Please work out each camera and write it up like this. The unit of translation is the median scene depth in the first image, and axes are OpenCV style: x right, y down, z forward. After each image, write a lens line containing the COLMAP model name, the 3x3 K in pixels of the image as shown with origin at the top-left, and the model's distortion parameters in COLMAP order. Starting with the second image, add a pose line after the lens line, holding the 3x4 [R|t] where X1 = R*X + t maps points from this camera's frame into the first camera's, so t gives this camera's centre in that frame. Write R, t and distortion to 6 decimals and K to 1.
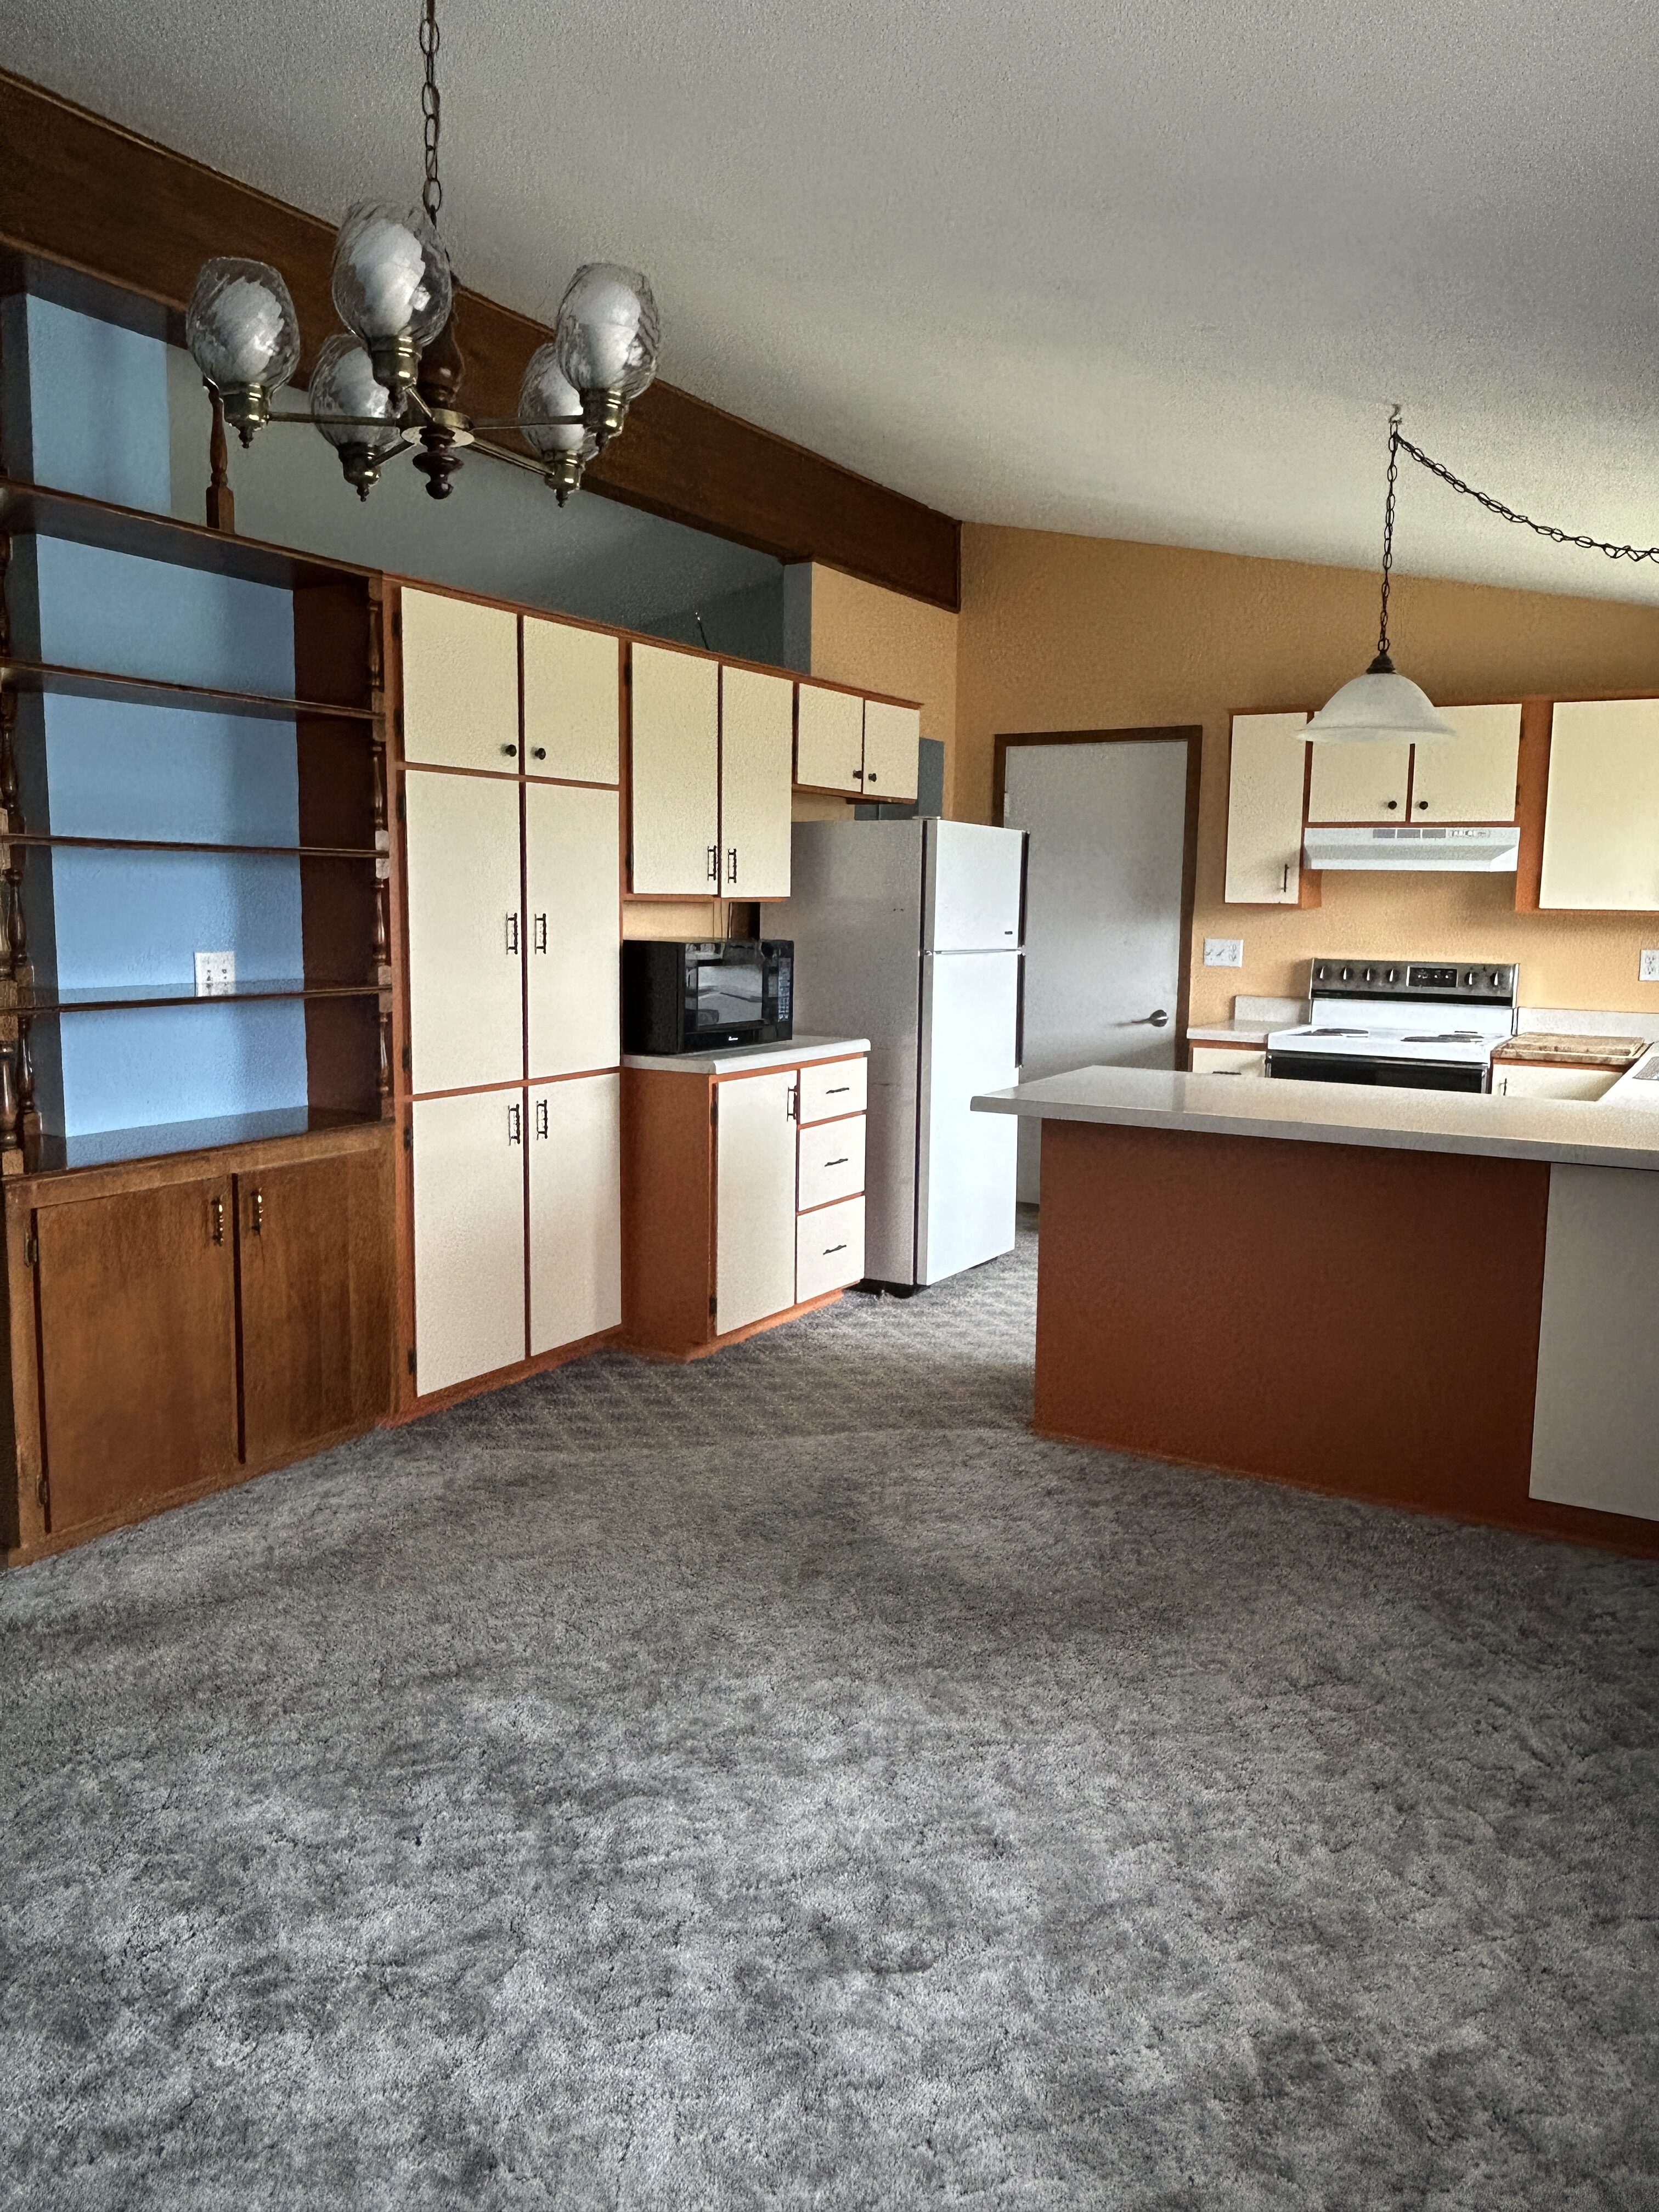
lens RADIAL K [[1604.6, 0, 837.4], [0, 1604.6, 1104.0], [0, 0, 1]] dist [0.011520, -0.015926]
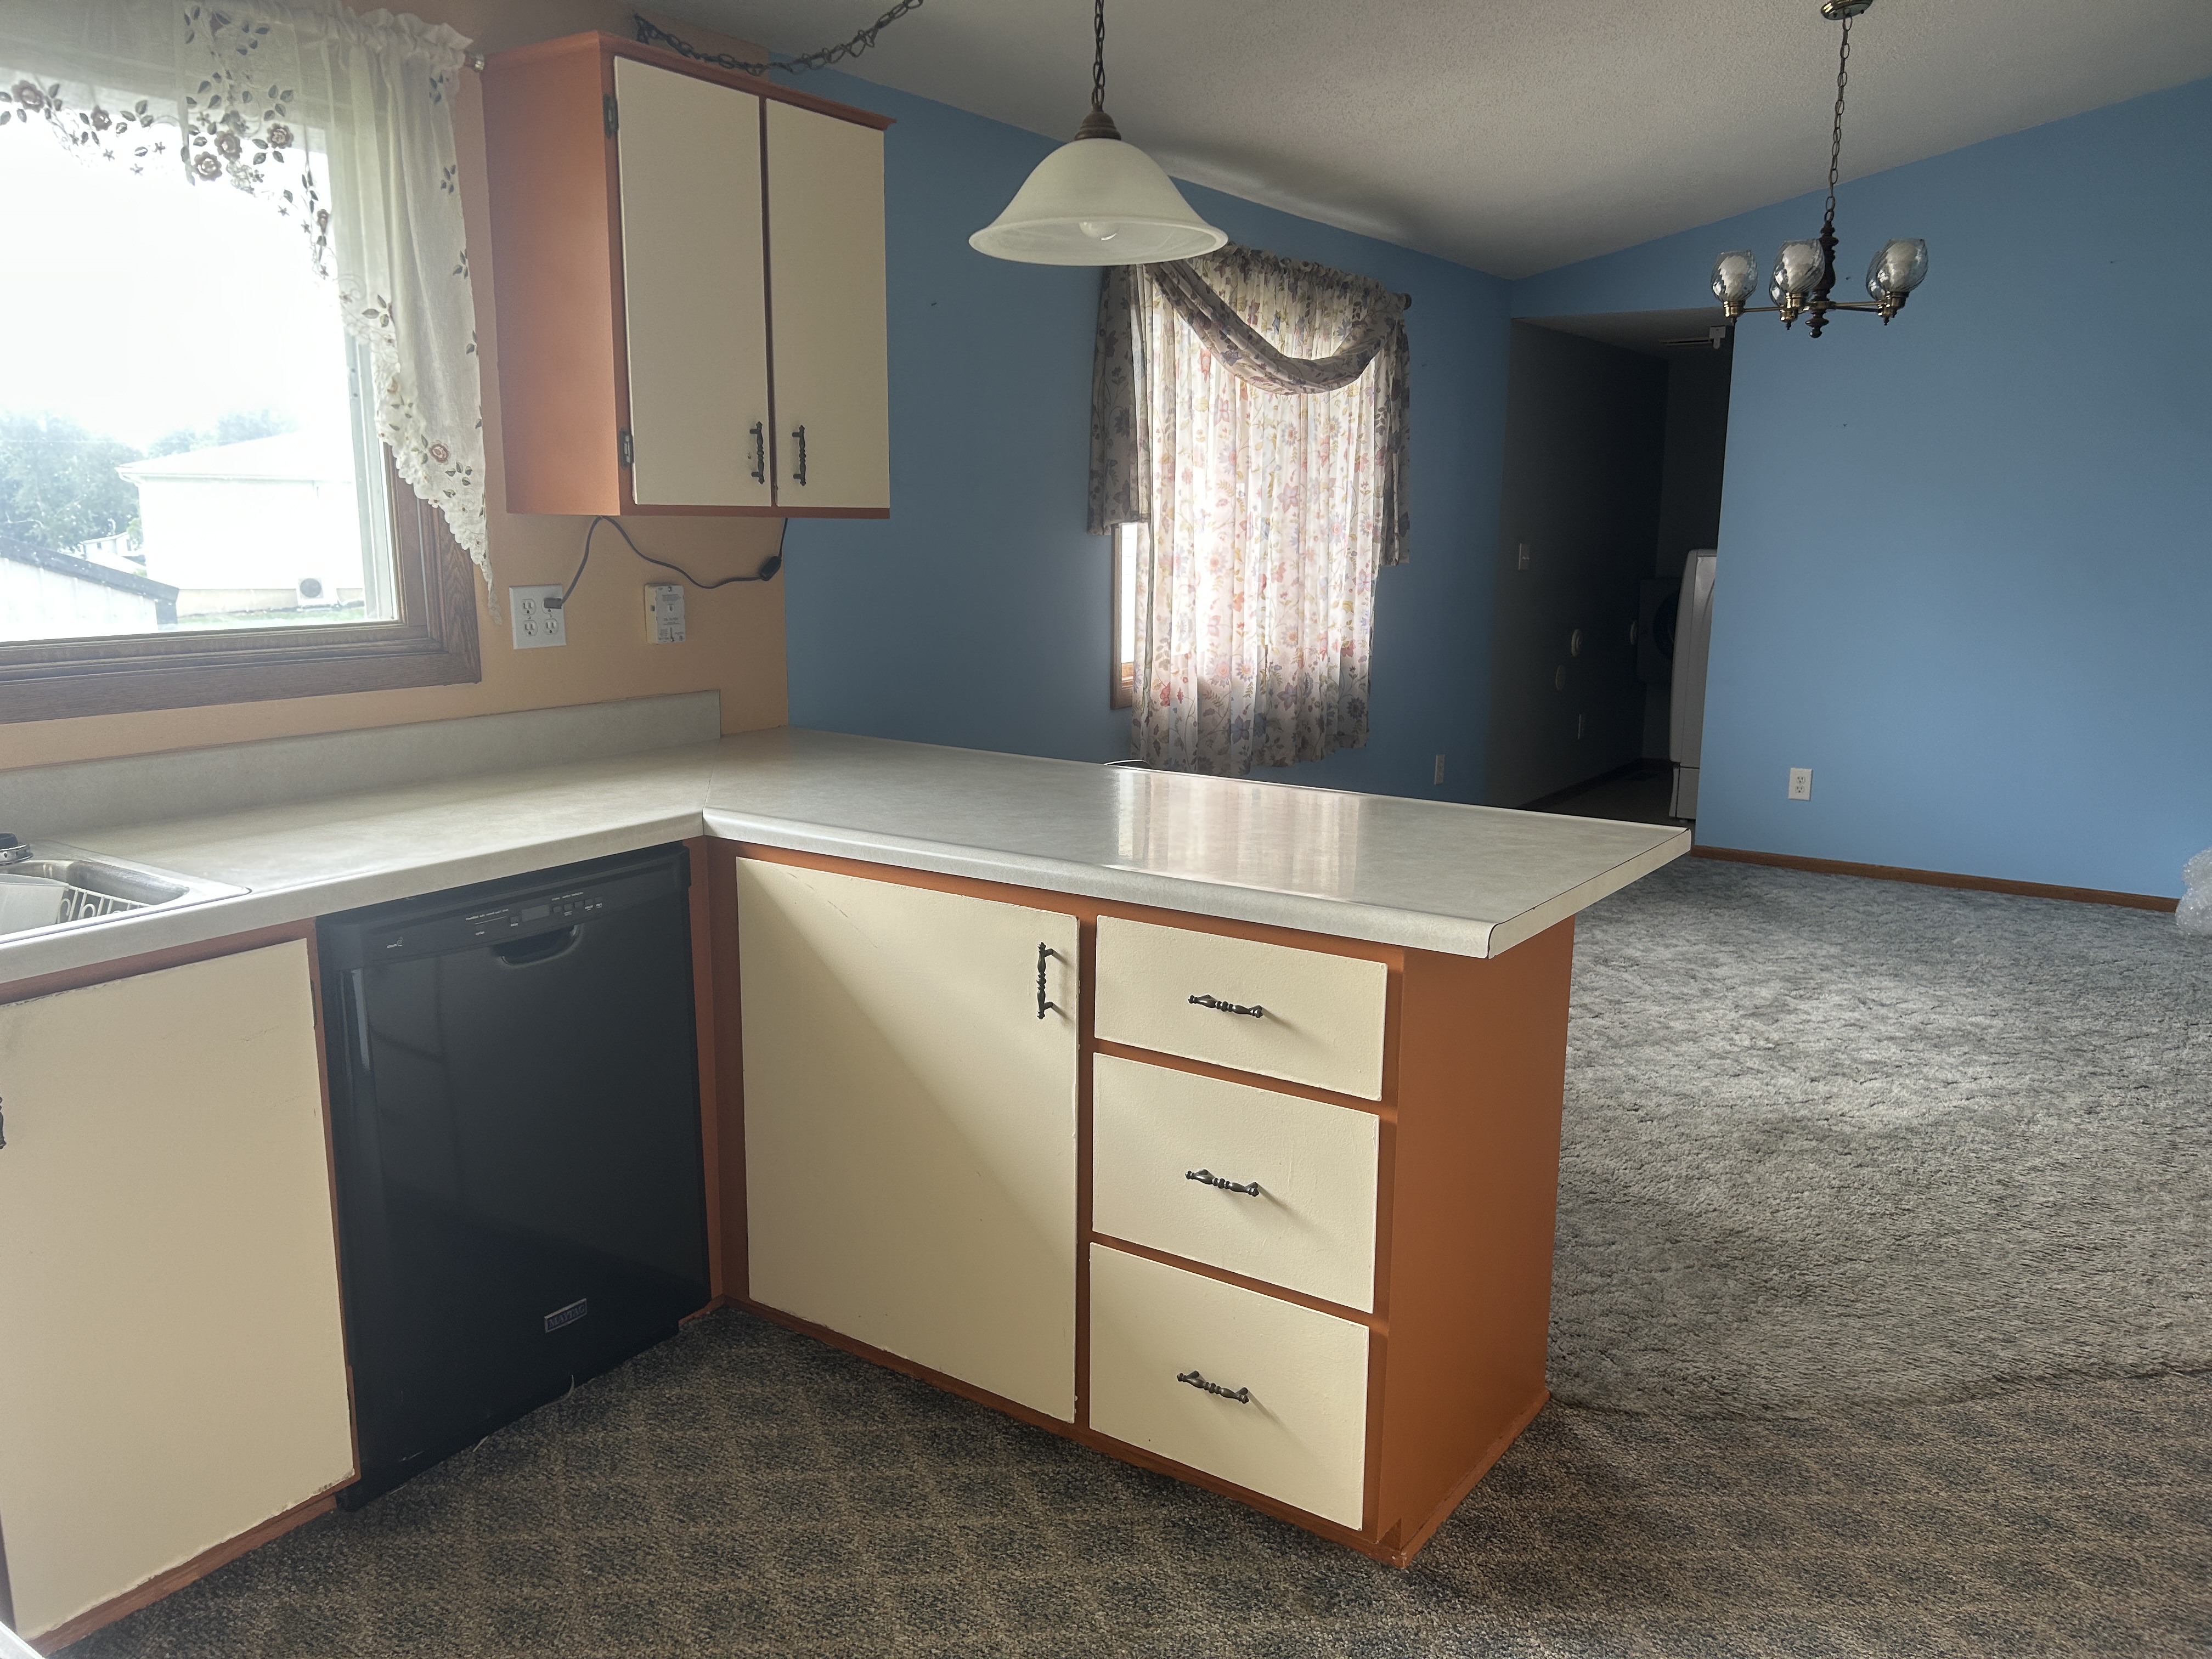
lens RADIAL K [[1668.3, 0, 1091.9], [0, 1668.3, 836.8], [0, 0, 1]] dist [0.054027, -0.057626]
pose [[-0.997277, -0.035253, 0.064781, 0.241628], [-0.012324, 0.945667, 0.324903, -0.187687], [-0.072715, 0.323220, -0.943526, 1.436459]]
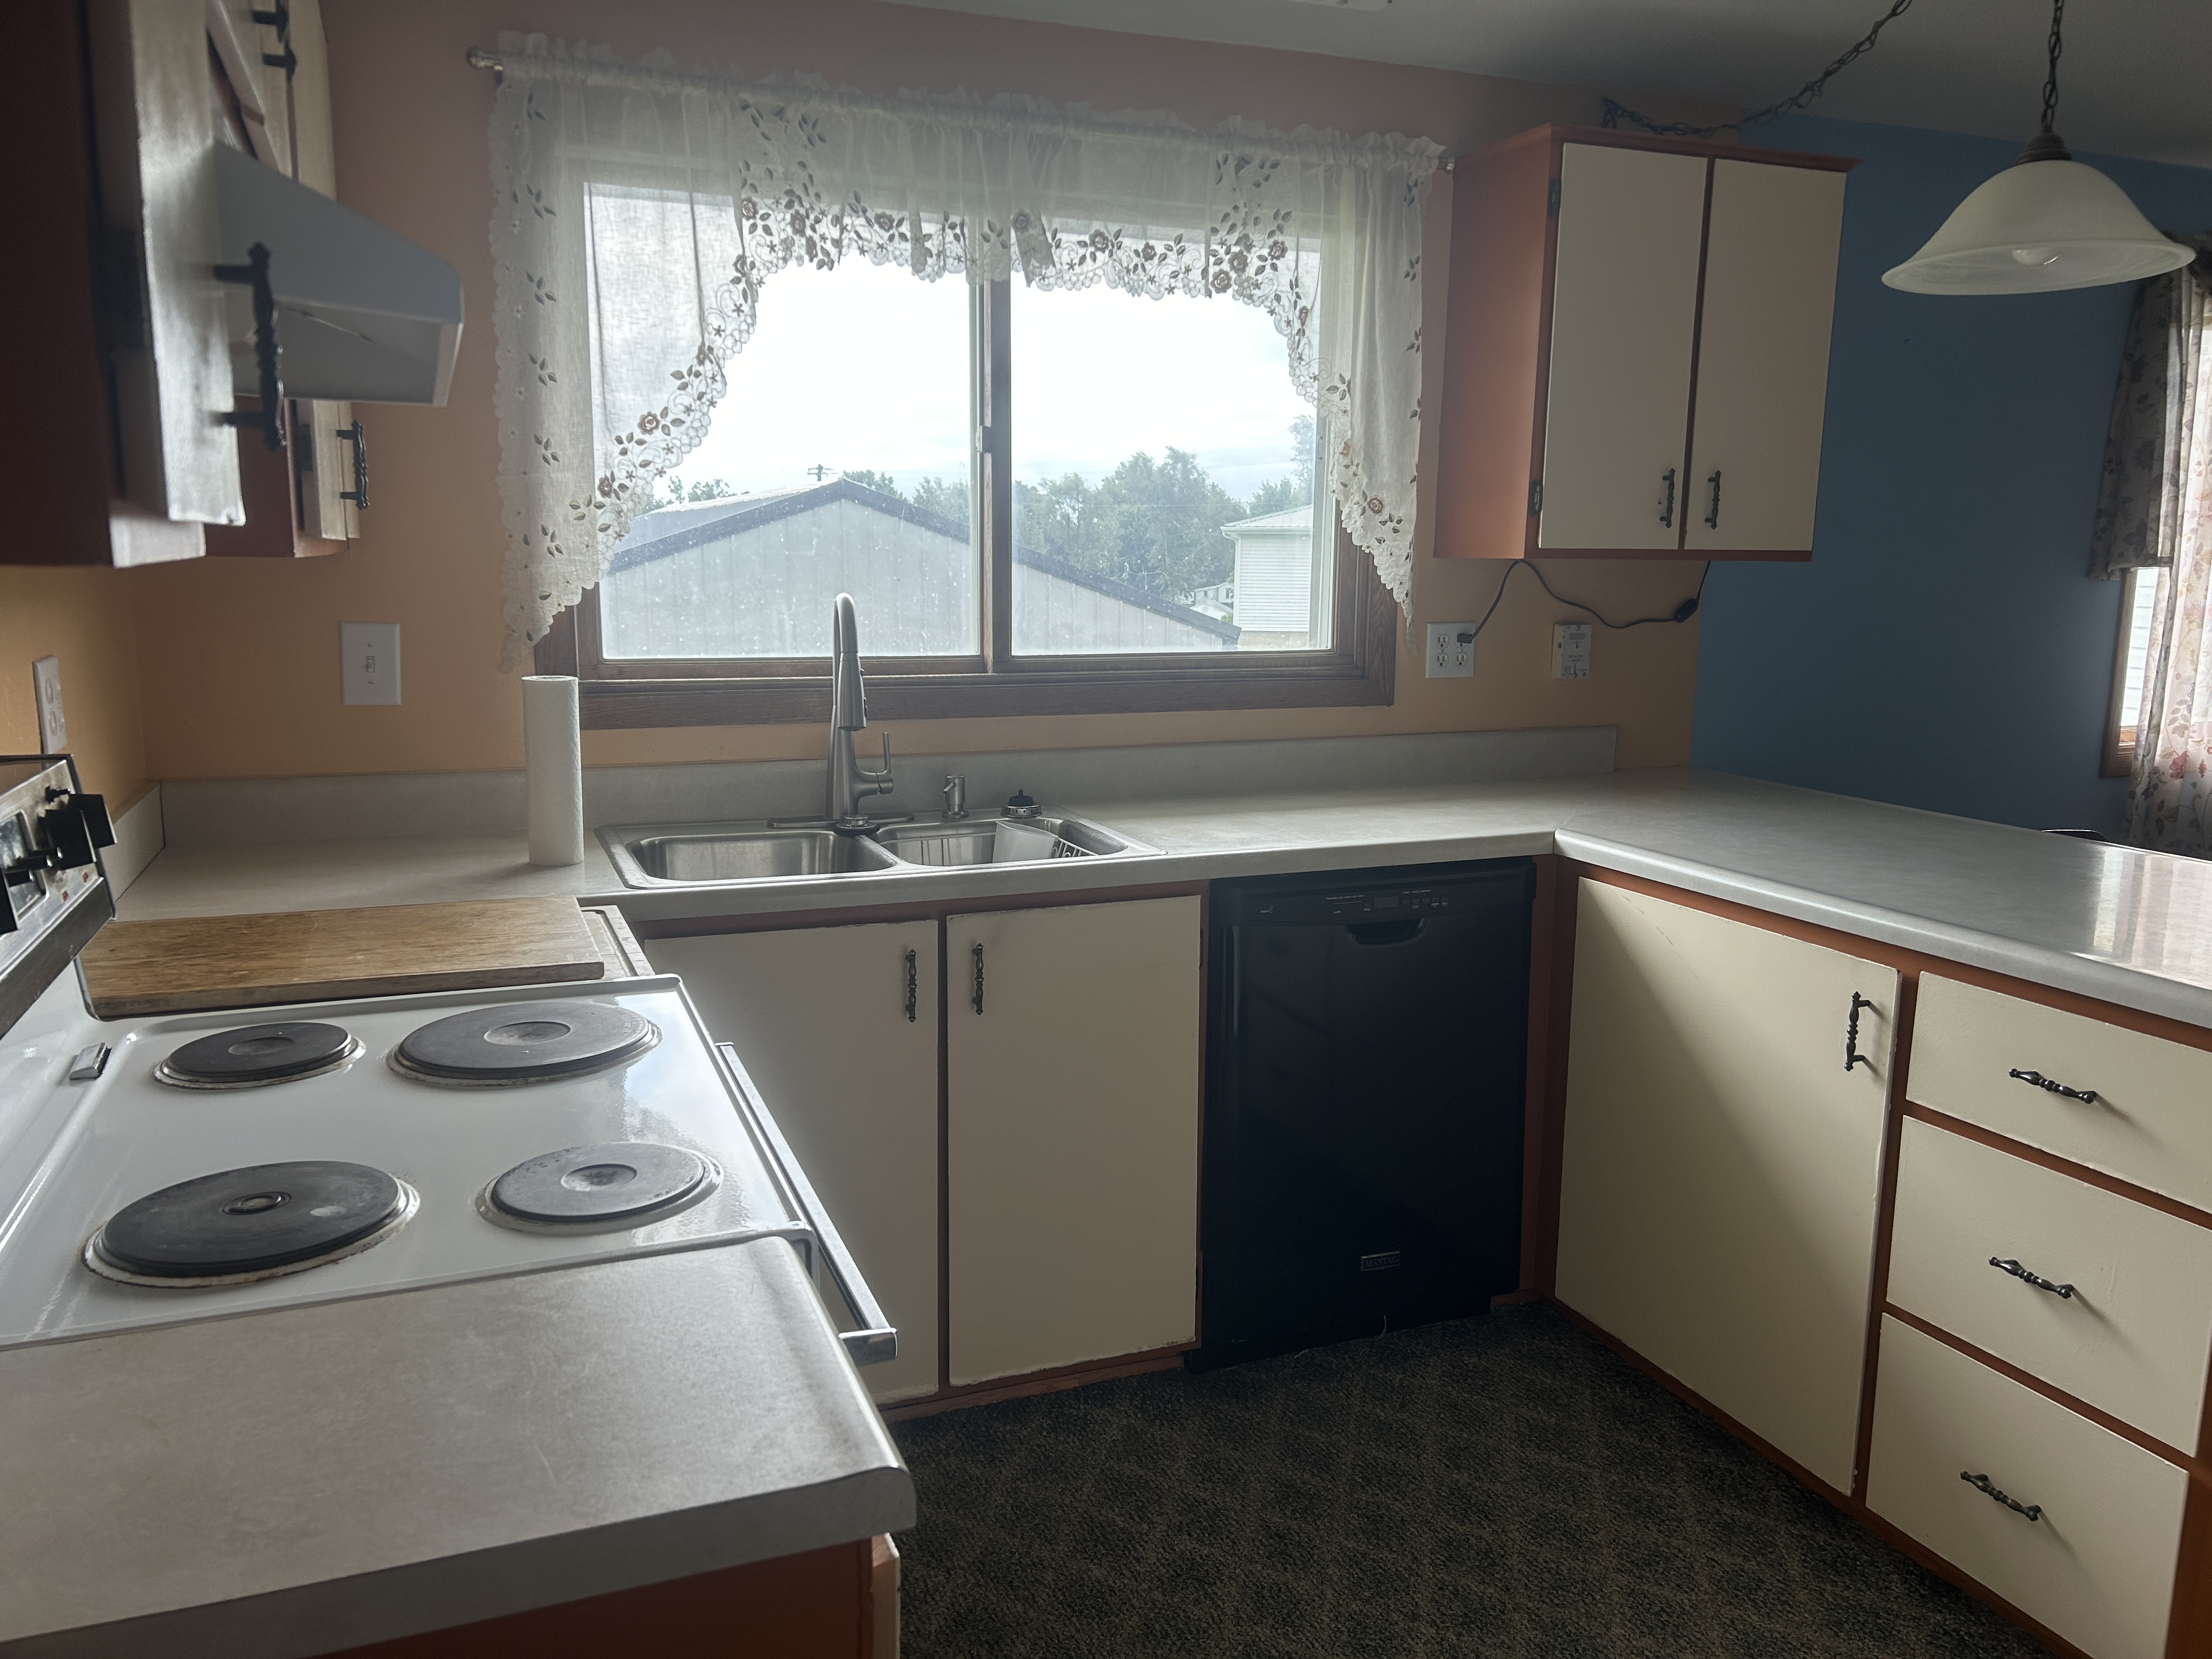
lens RADIAL K [[1668.3, 0, 1086.1], [0, 1668.3, 833.8], [0, 0, 1]] dist [0.054027, -0.057626]
pose [[-0.783600, -0.125563, 0.608445, 0.169274], [0.064397, 0.957672, 0.280567, -0.191557], [-0.617919, 0.259035, -0.742345, 1.468378]]
